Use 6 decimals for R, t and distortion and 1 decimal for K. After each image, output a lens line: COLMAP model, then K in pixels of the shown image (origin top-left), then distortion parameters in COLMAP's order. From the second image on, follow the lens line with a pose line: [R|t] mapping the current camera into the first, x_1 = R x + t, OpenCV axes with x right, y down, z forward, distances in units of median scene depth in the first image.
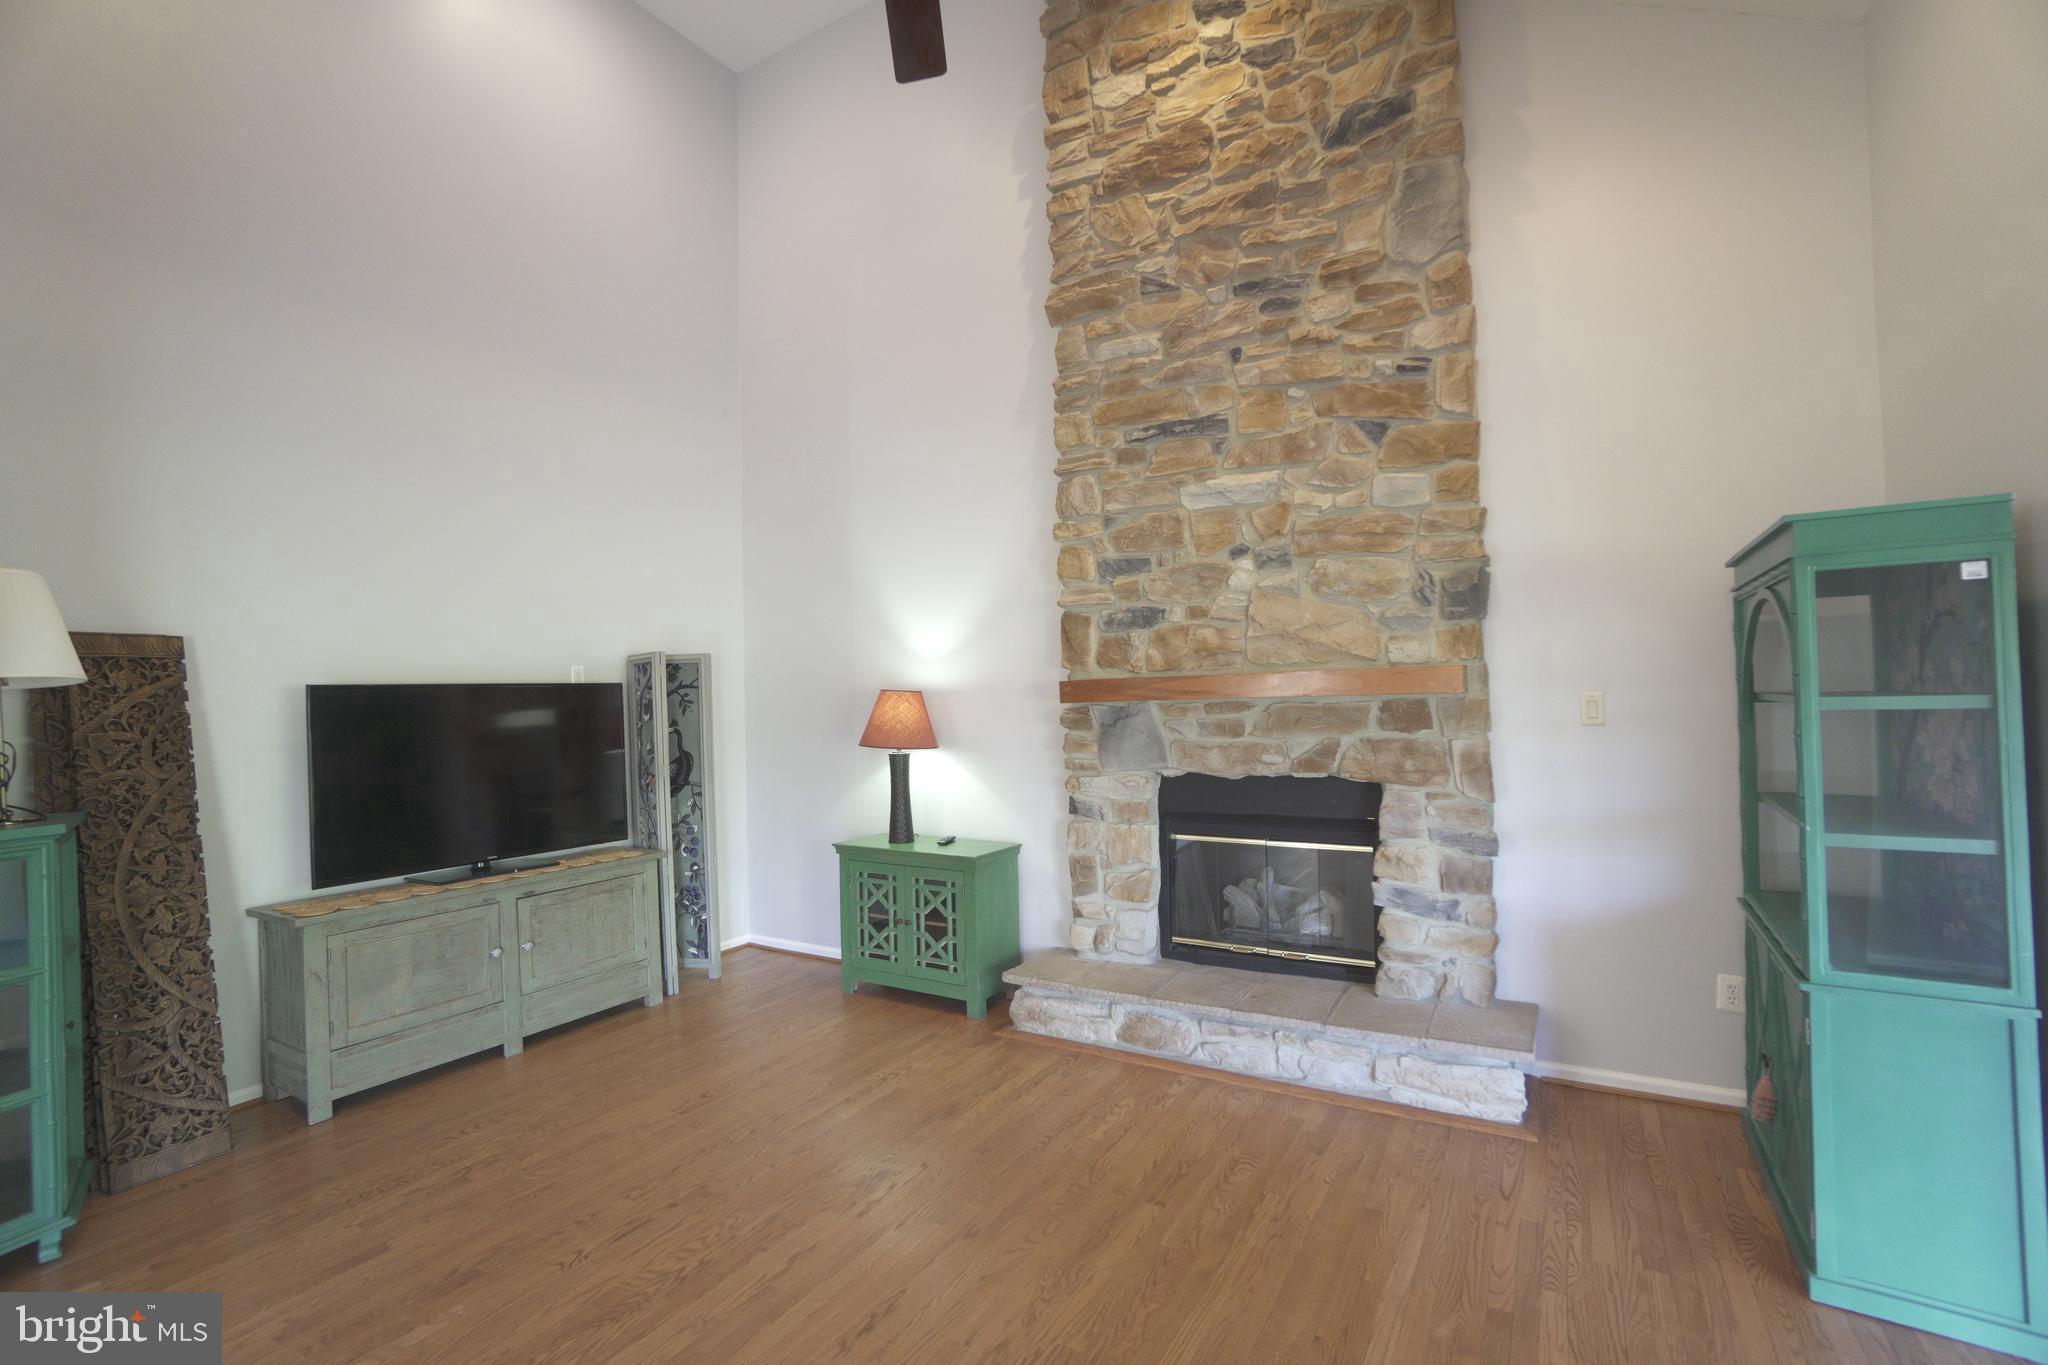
lens RADIAL K [[907.1, 0, 1024.3], [0, 907.1, 680.2], [0, 0, 1]] dist [-0.060375, 0.020159]
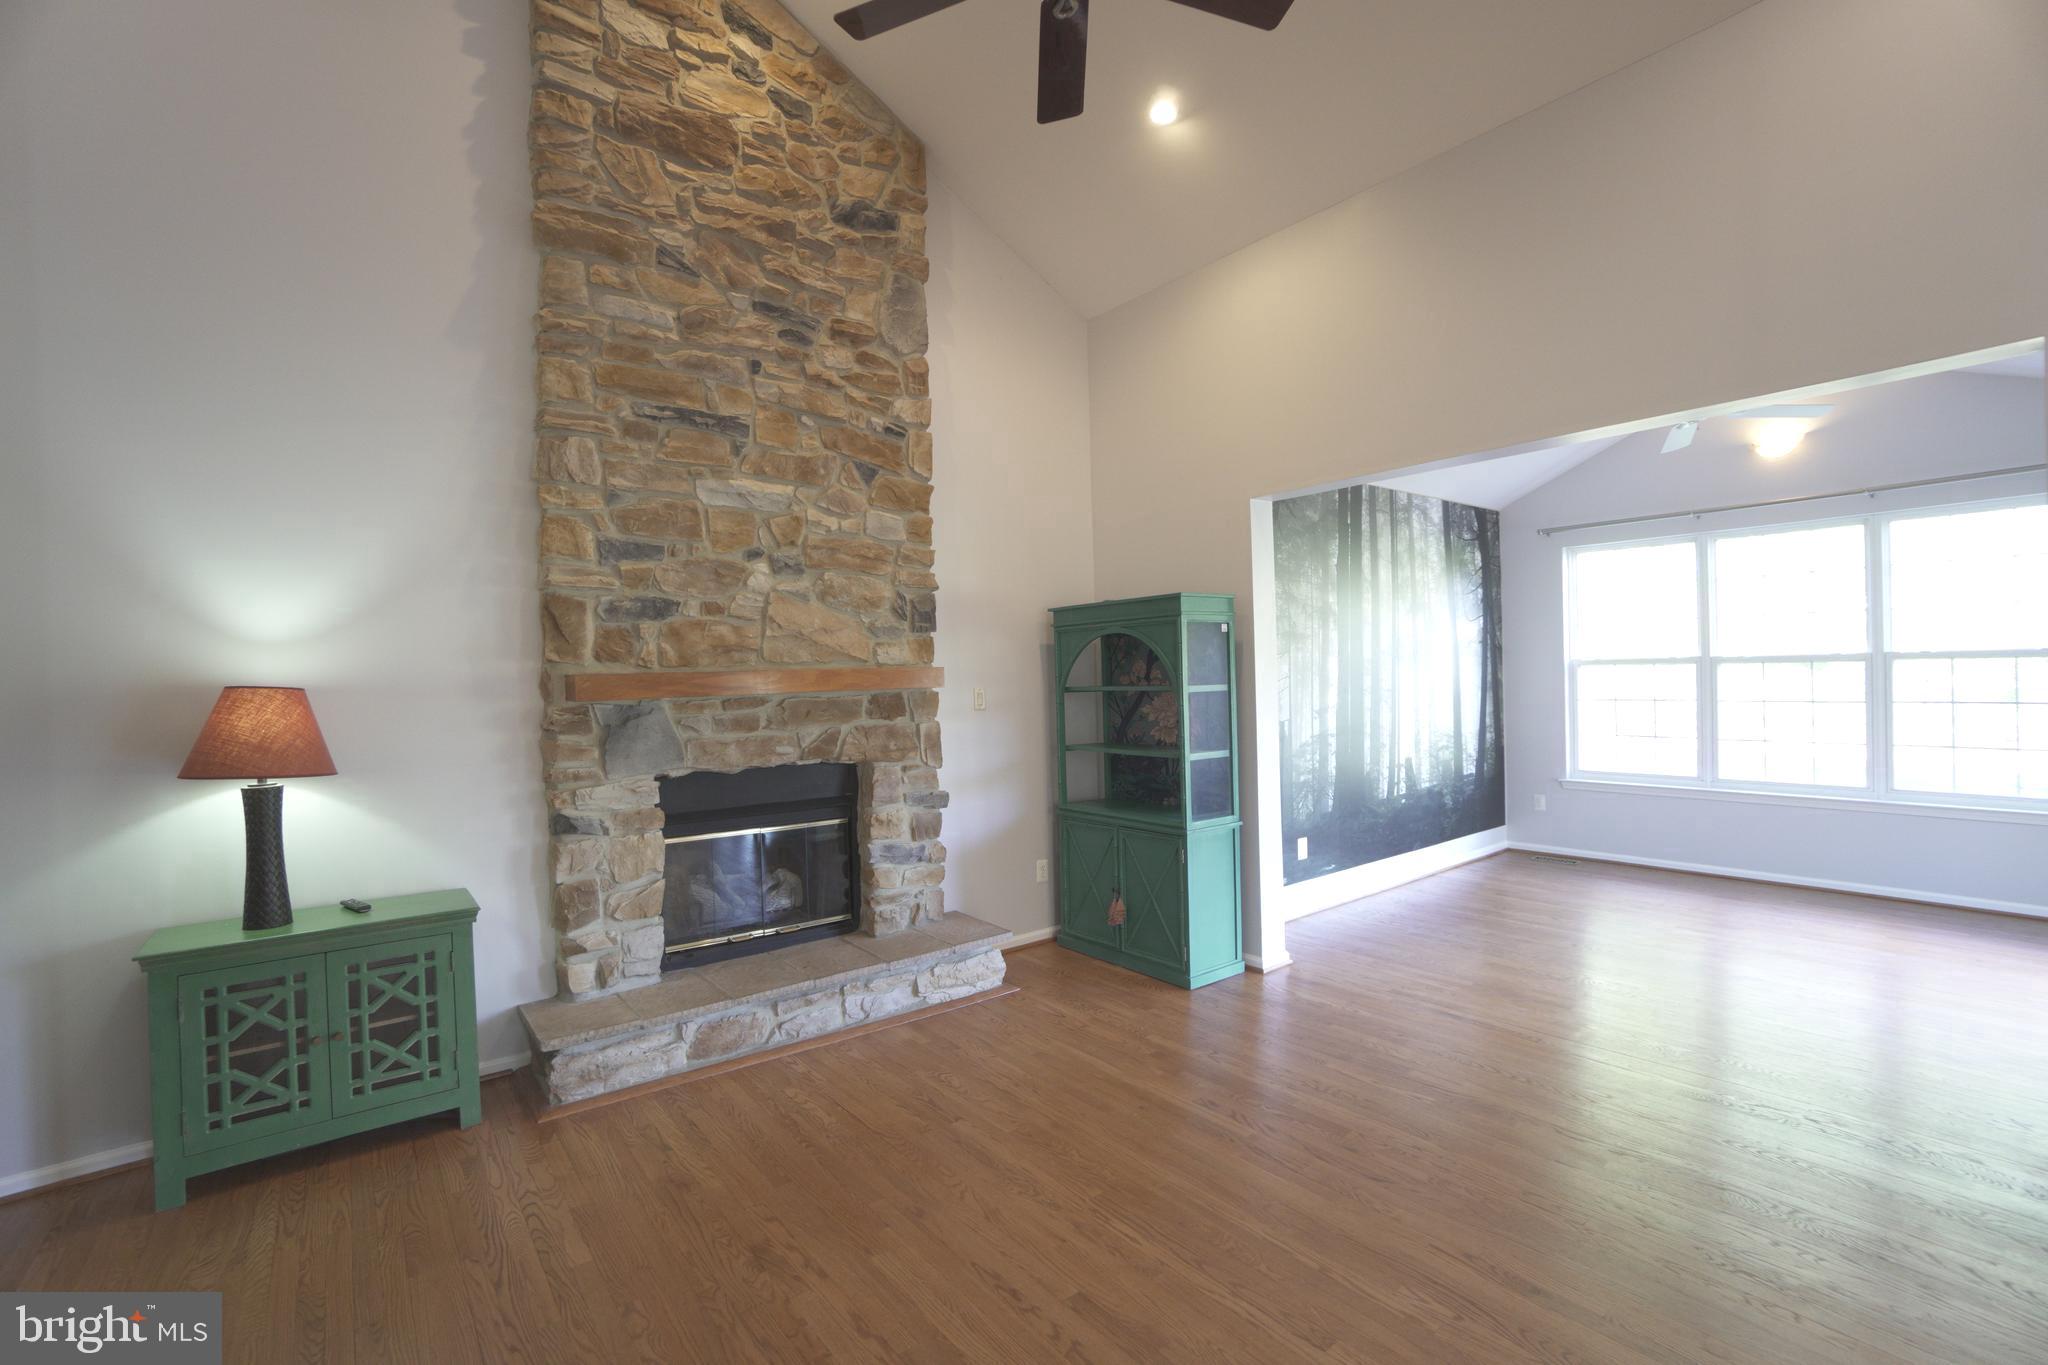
lens RADIAL K [[907.1, 0, 1026.6], [0, 907.1, 682.0], [0, 0, 1]] dist [-0.060375, 0.020159]
pose [[0.358571, 0.010338, 0.933445, -0.616621], [0.003008, 0.999921, -0.012230, 0.019361], [-0.933497, 0.007193, 0.358512, 0.327556]]
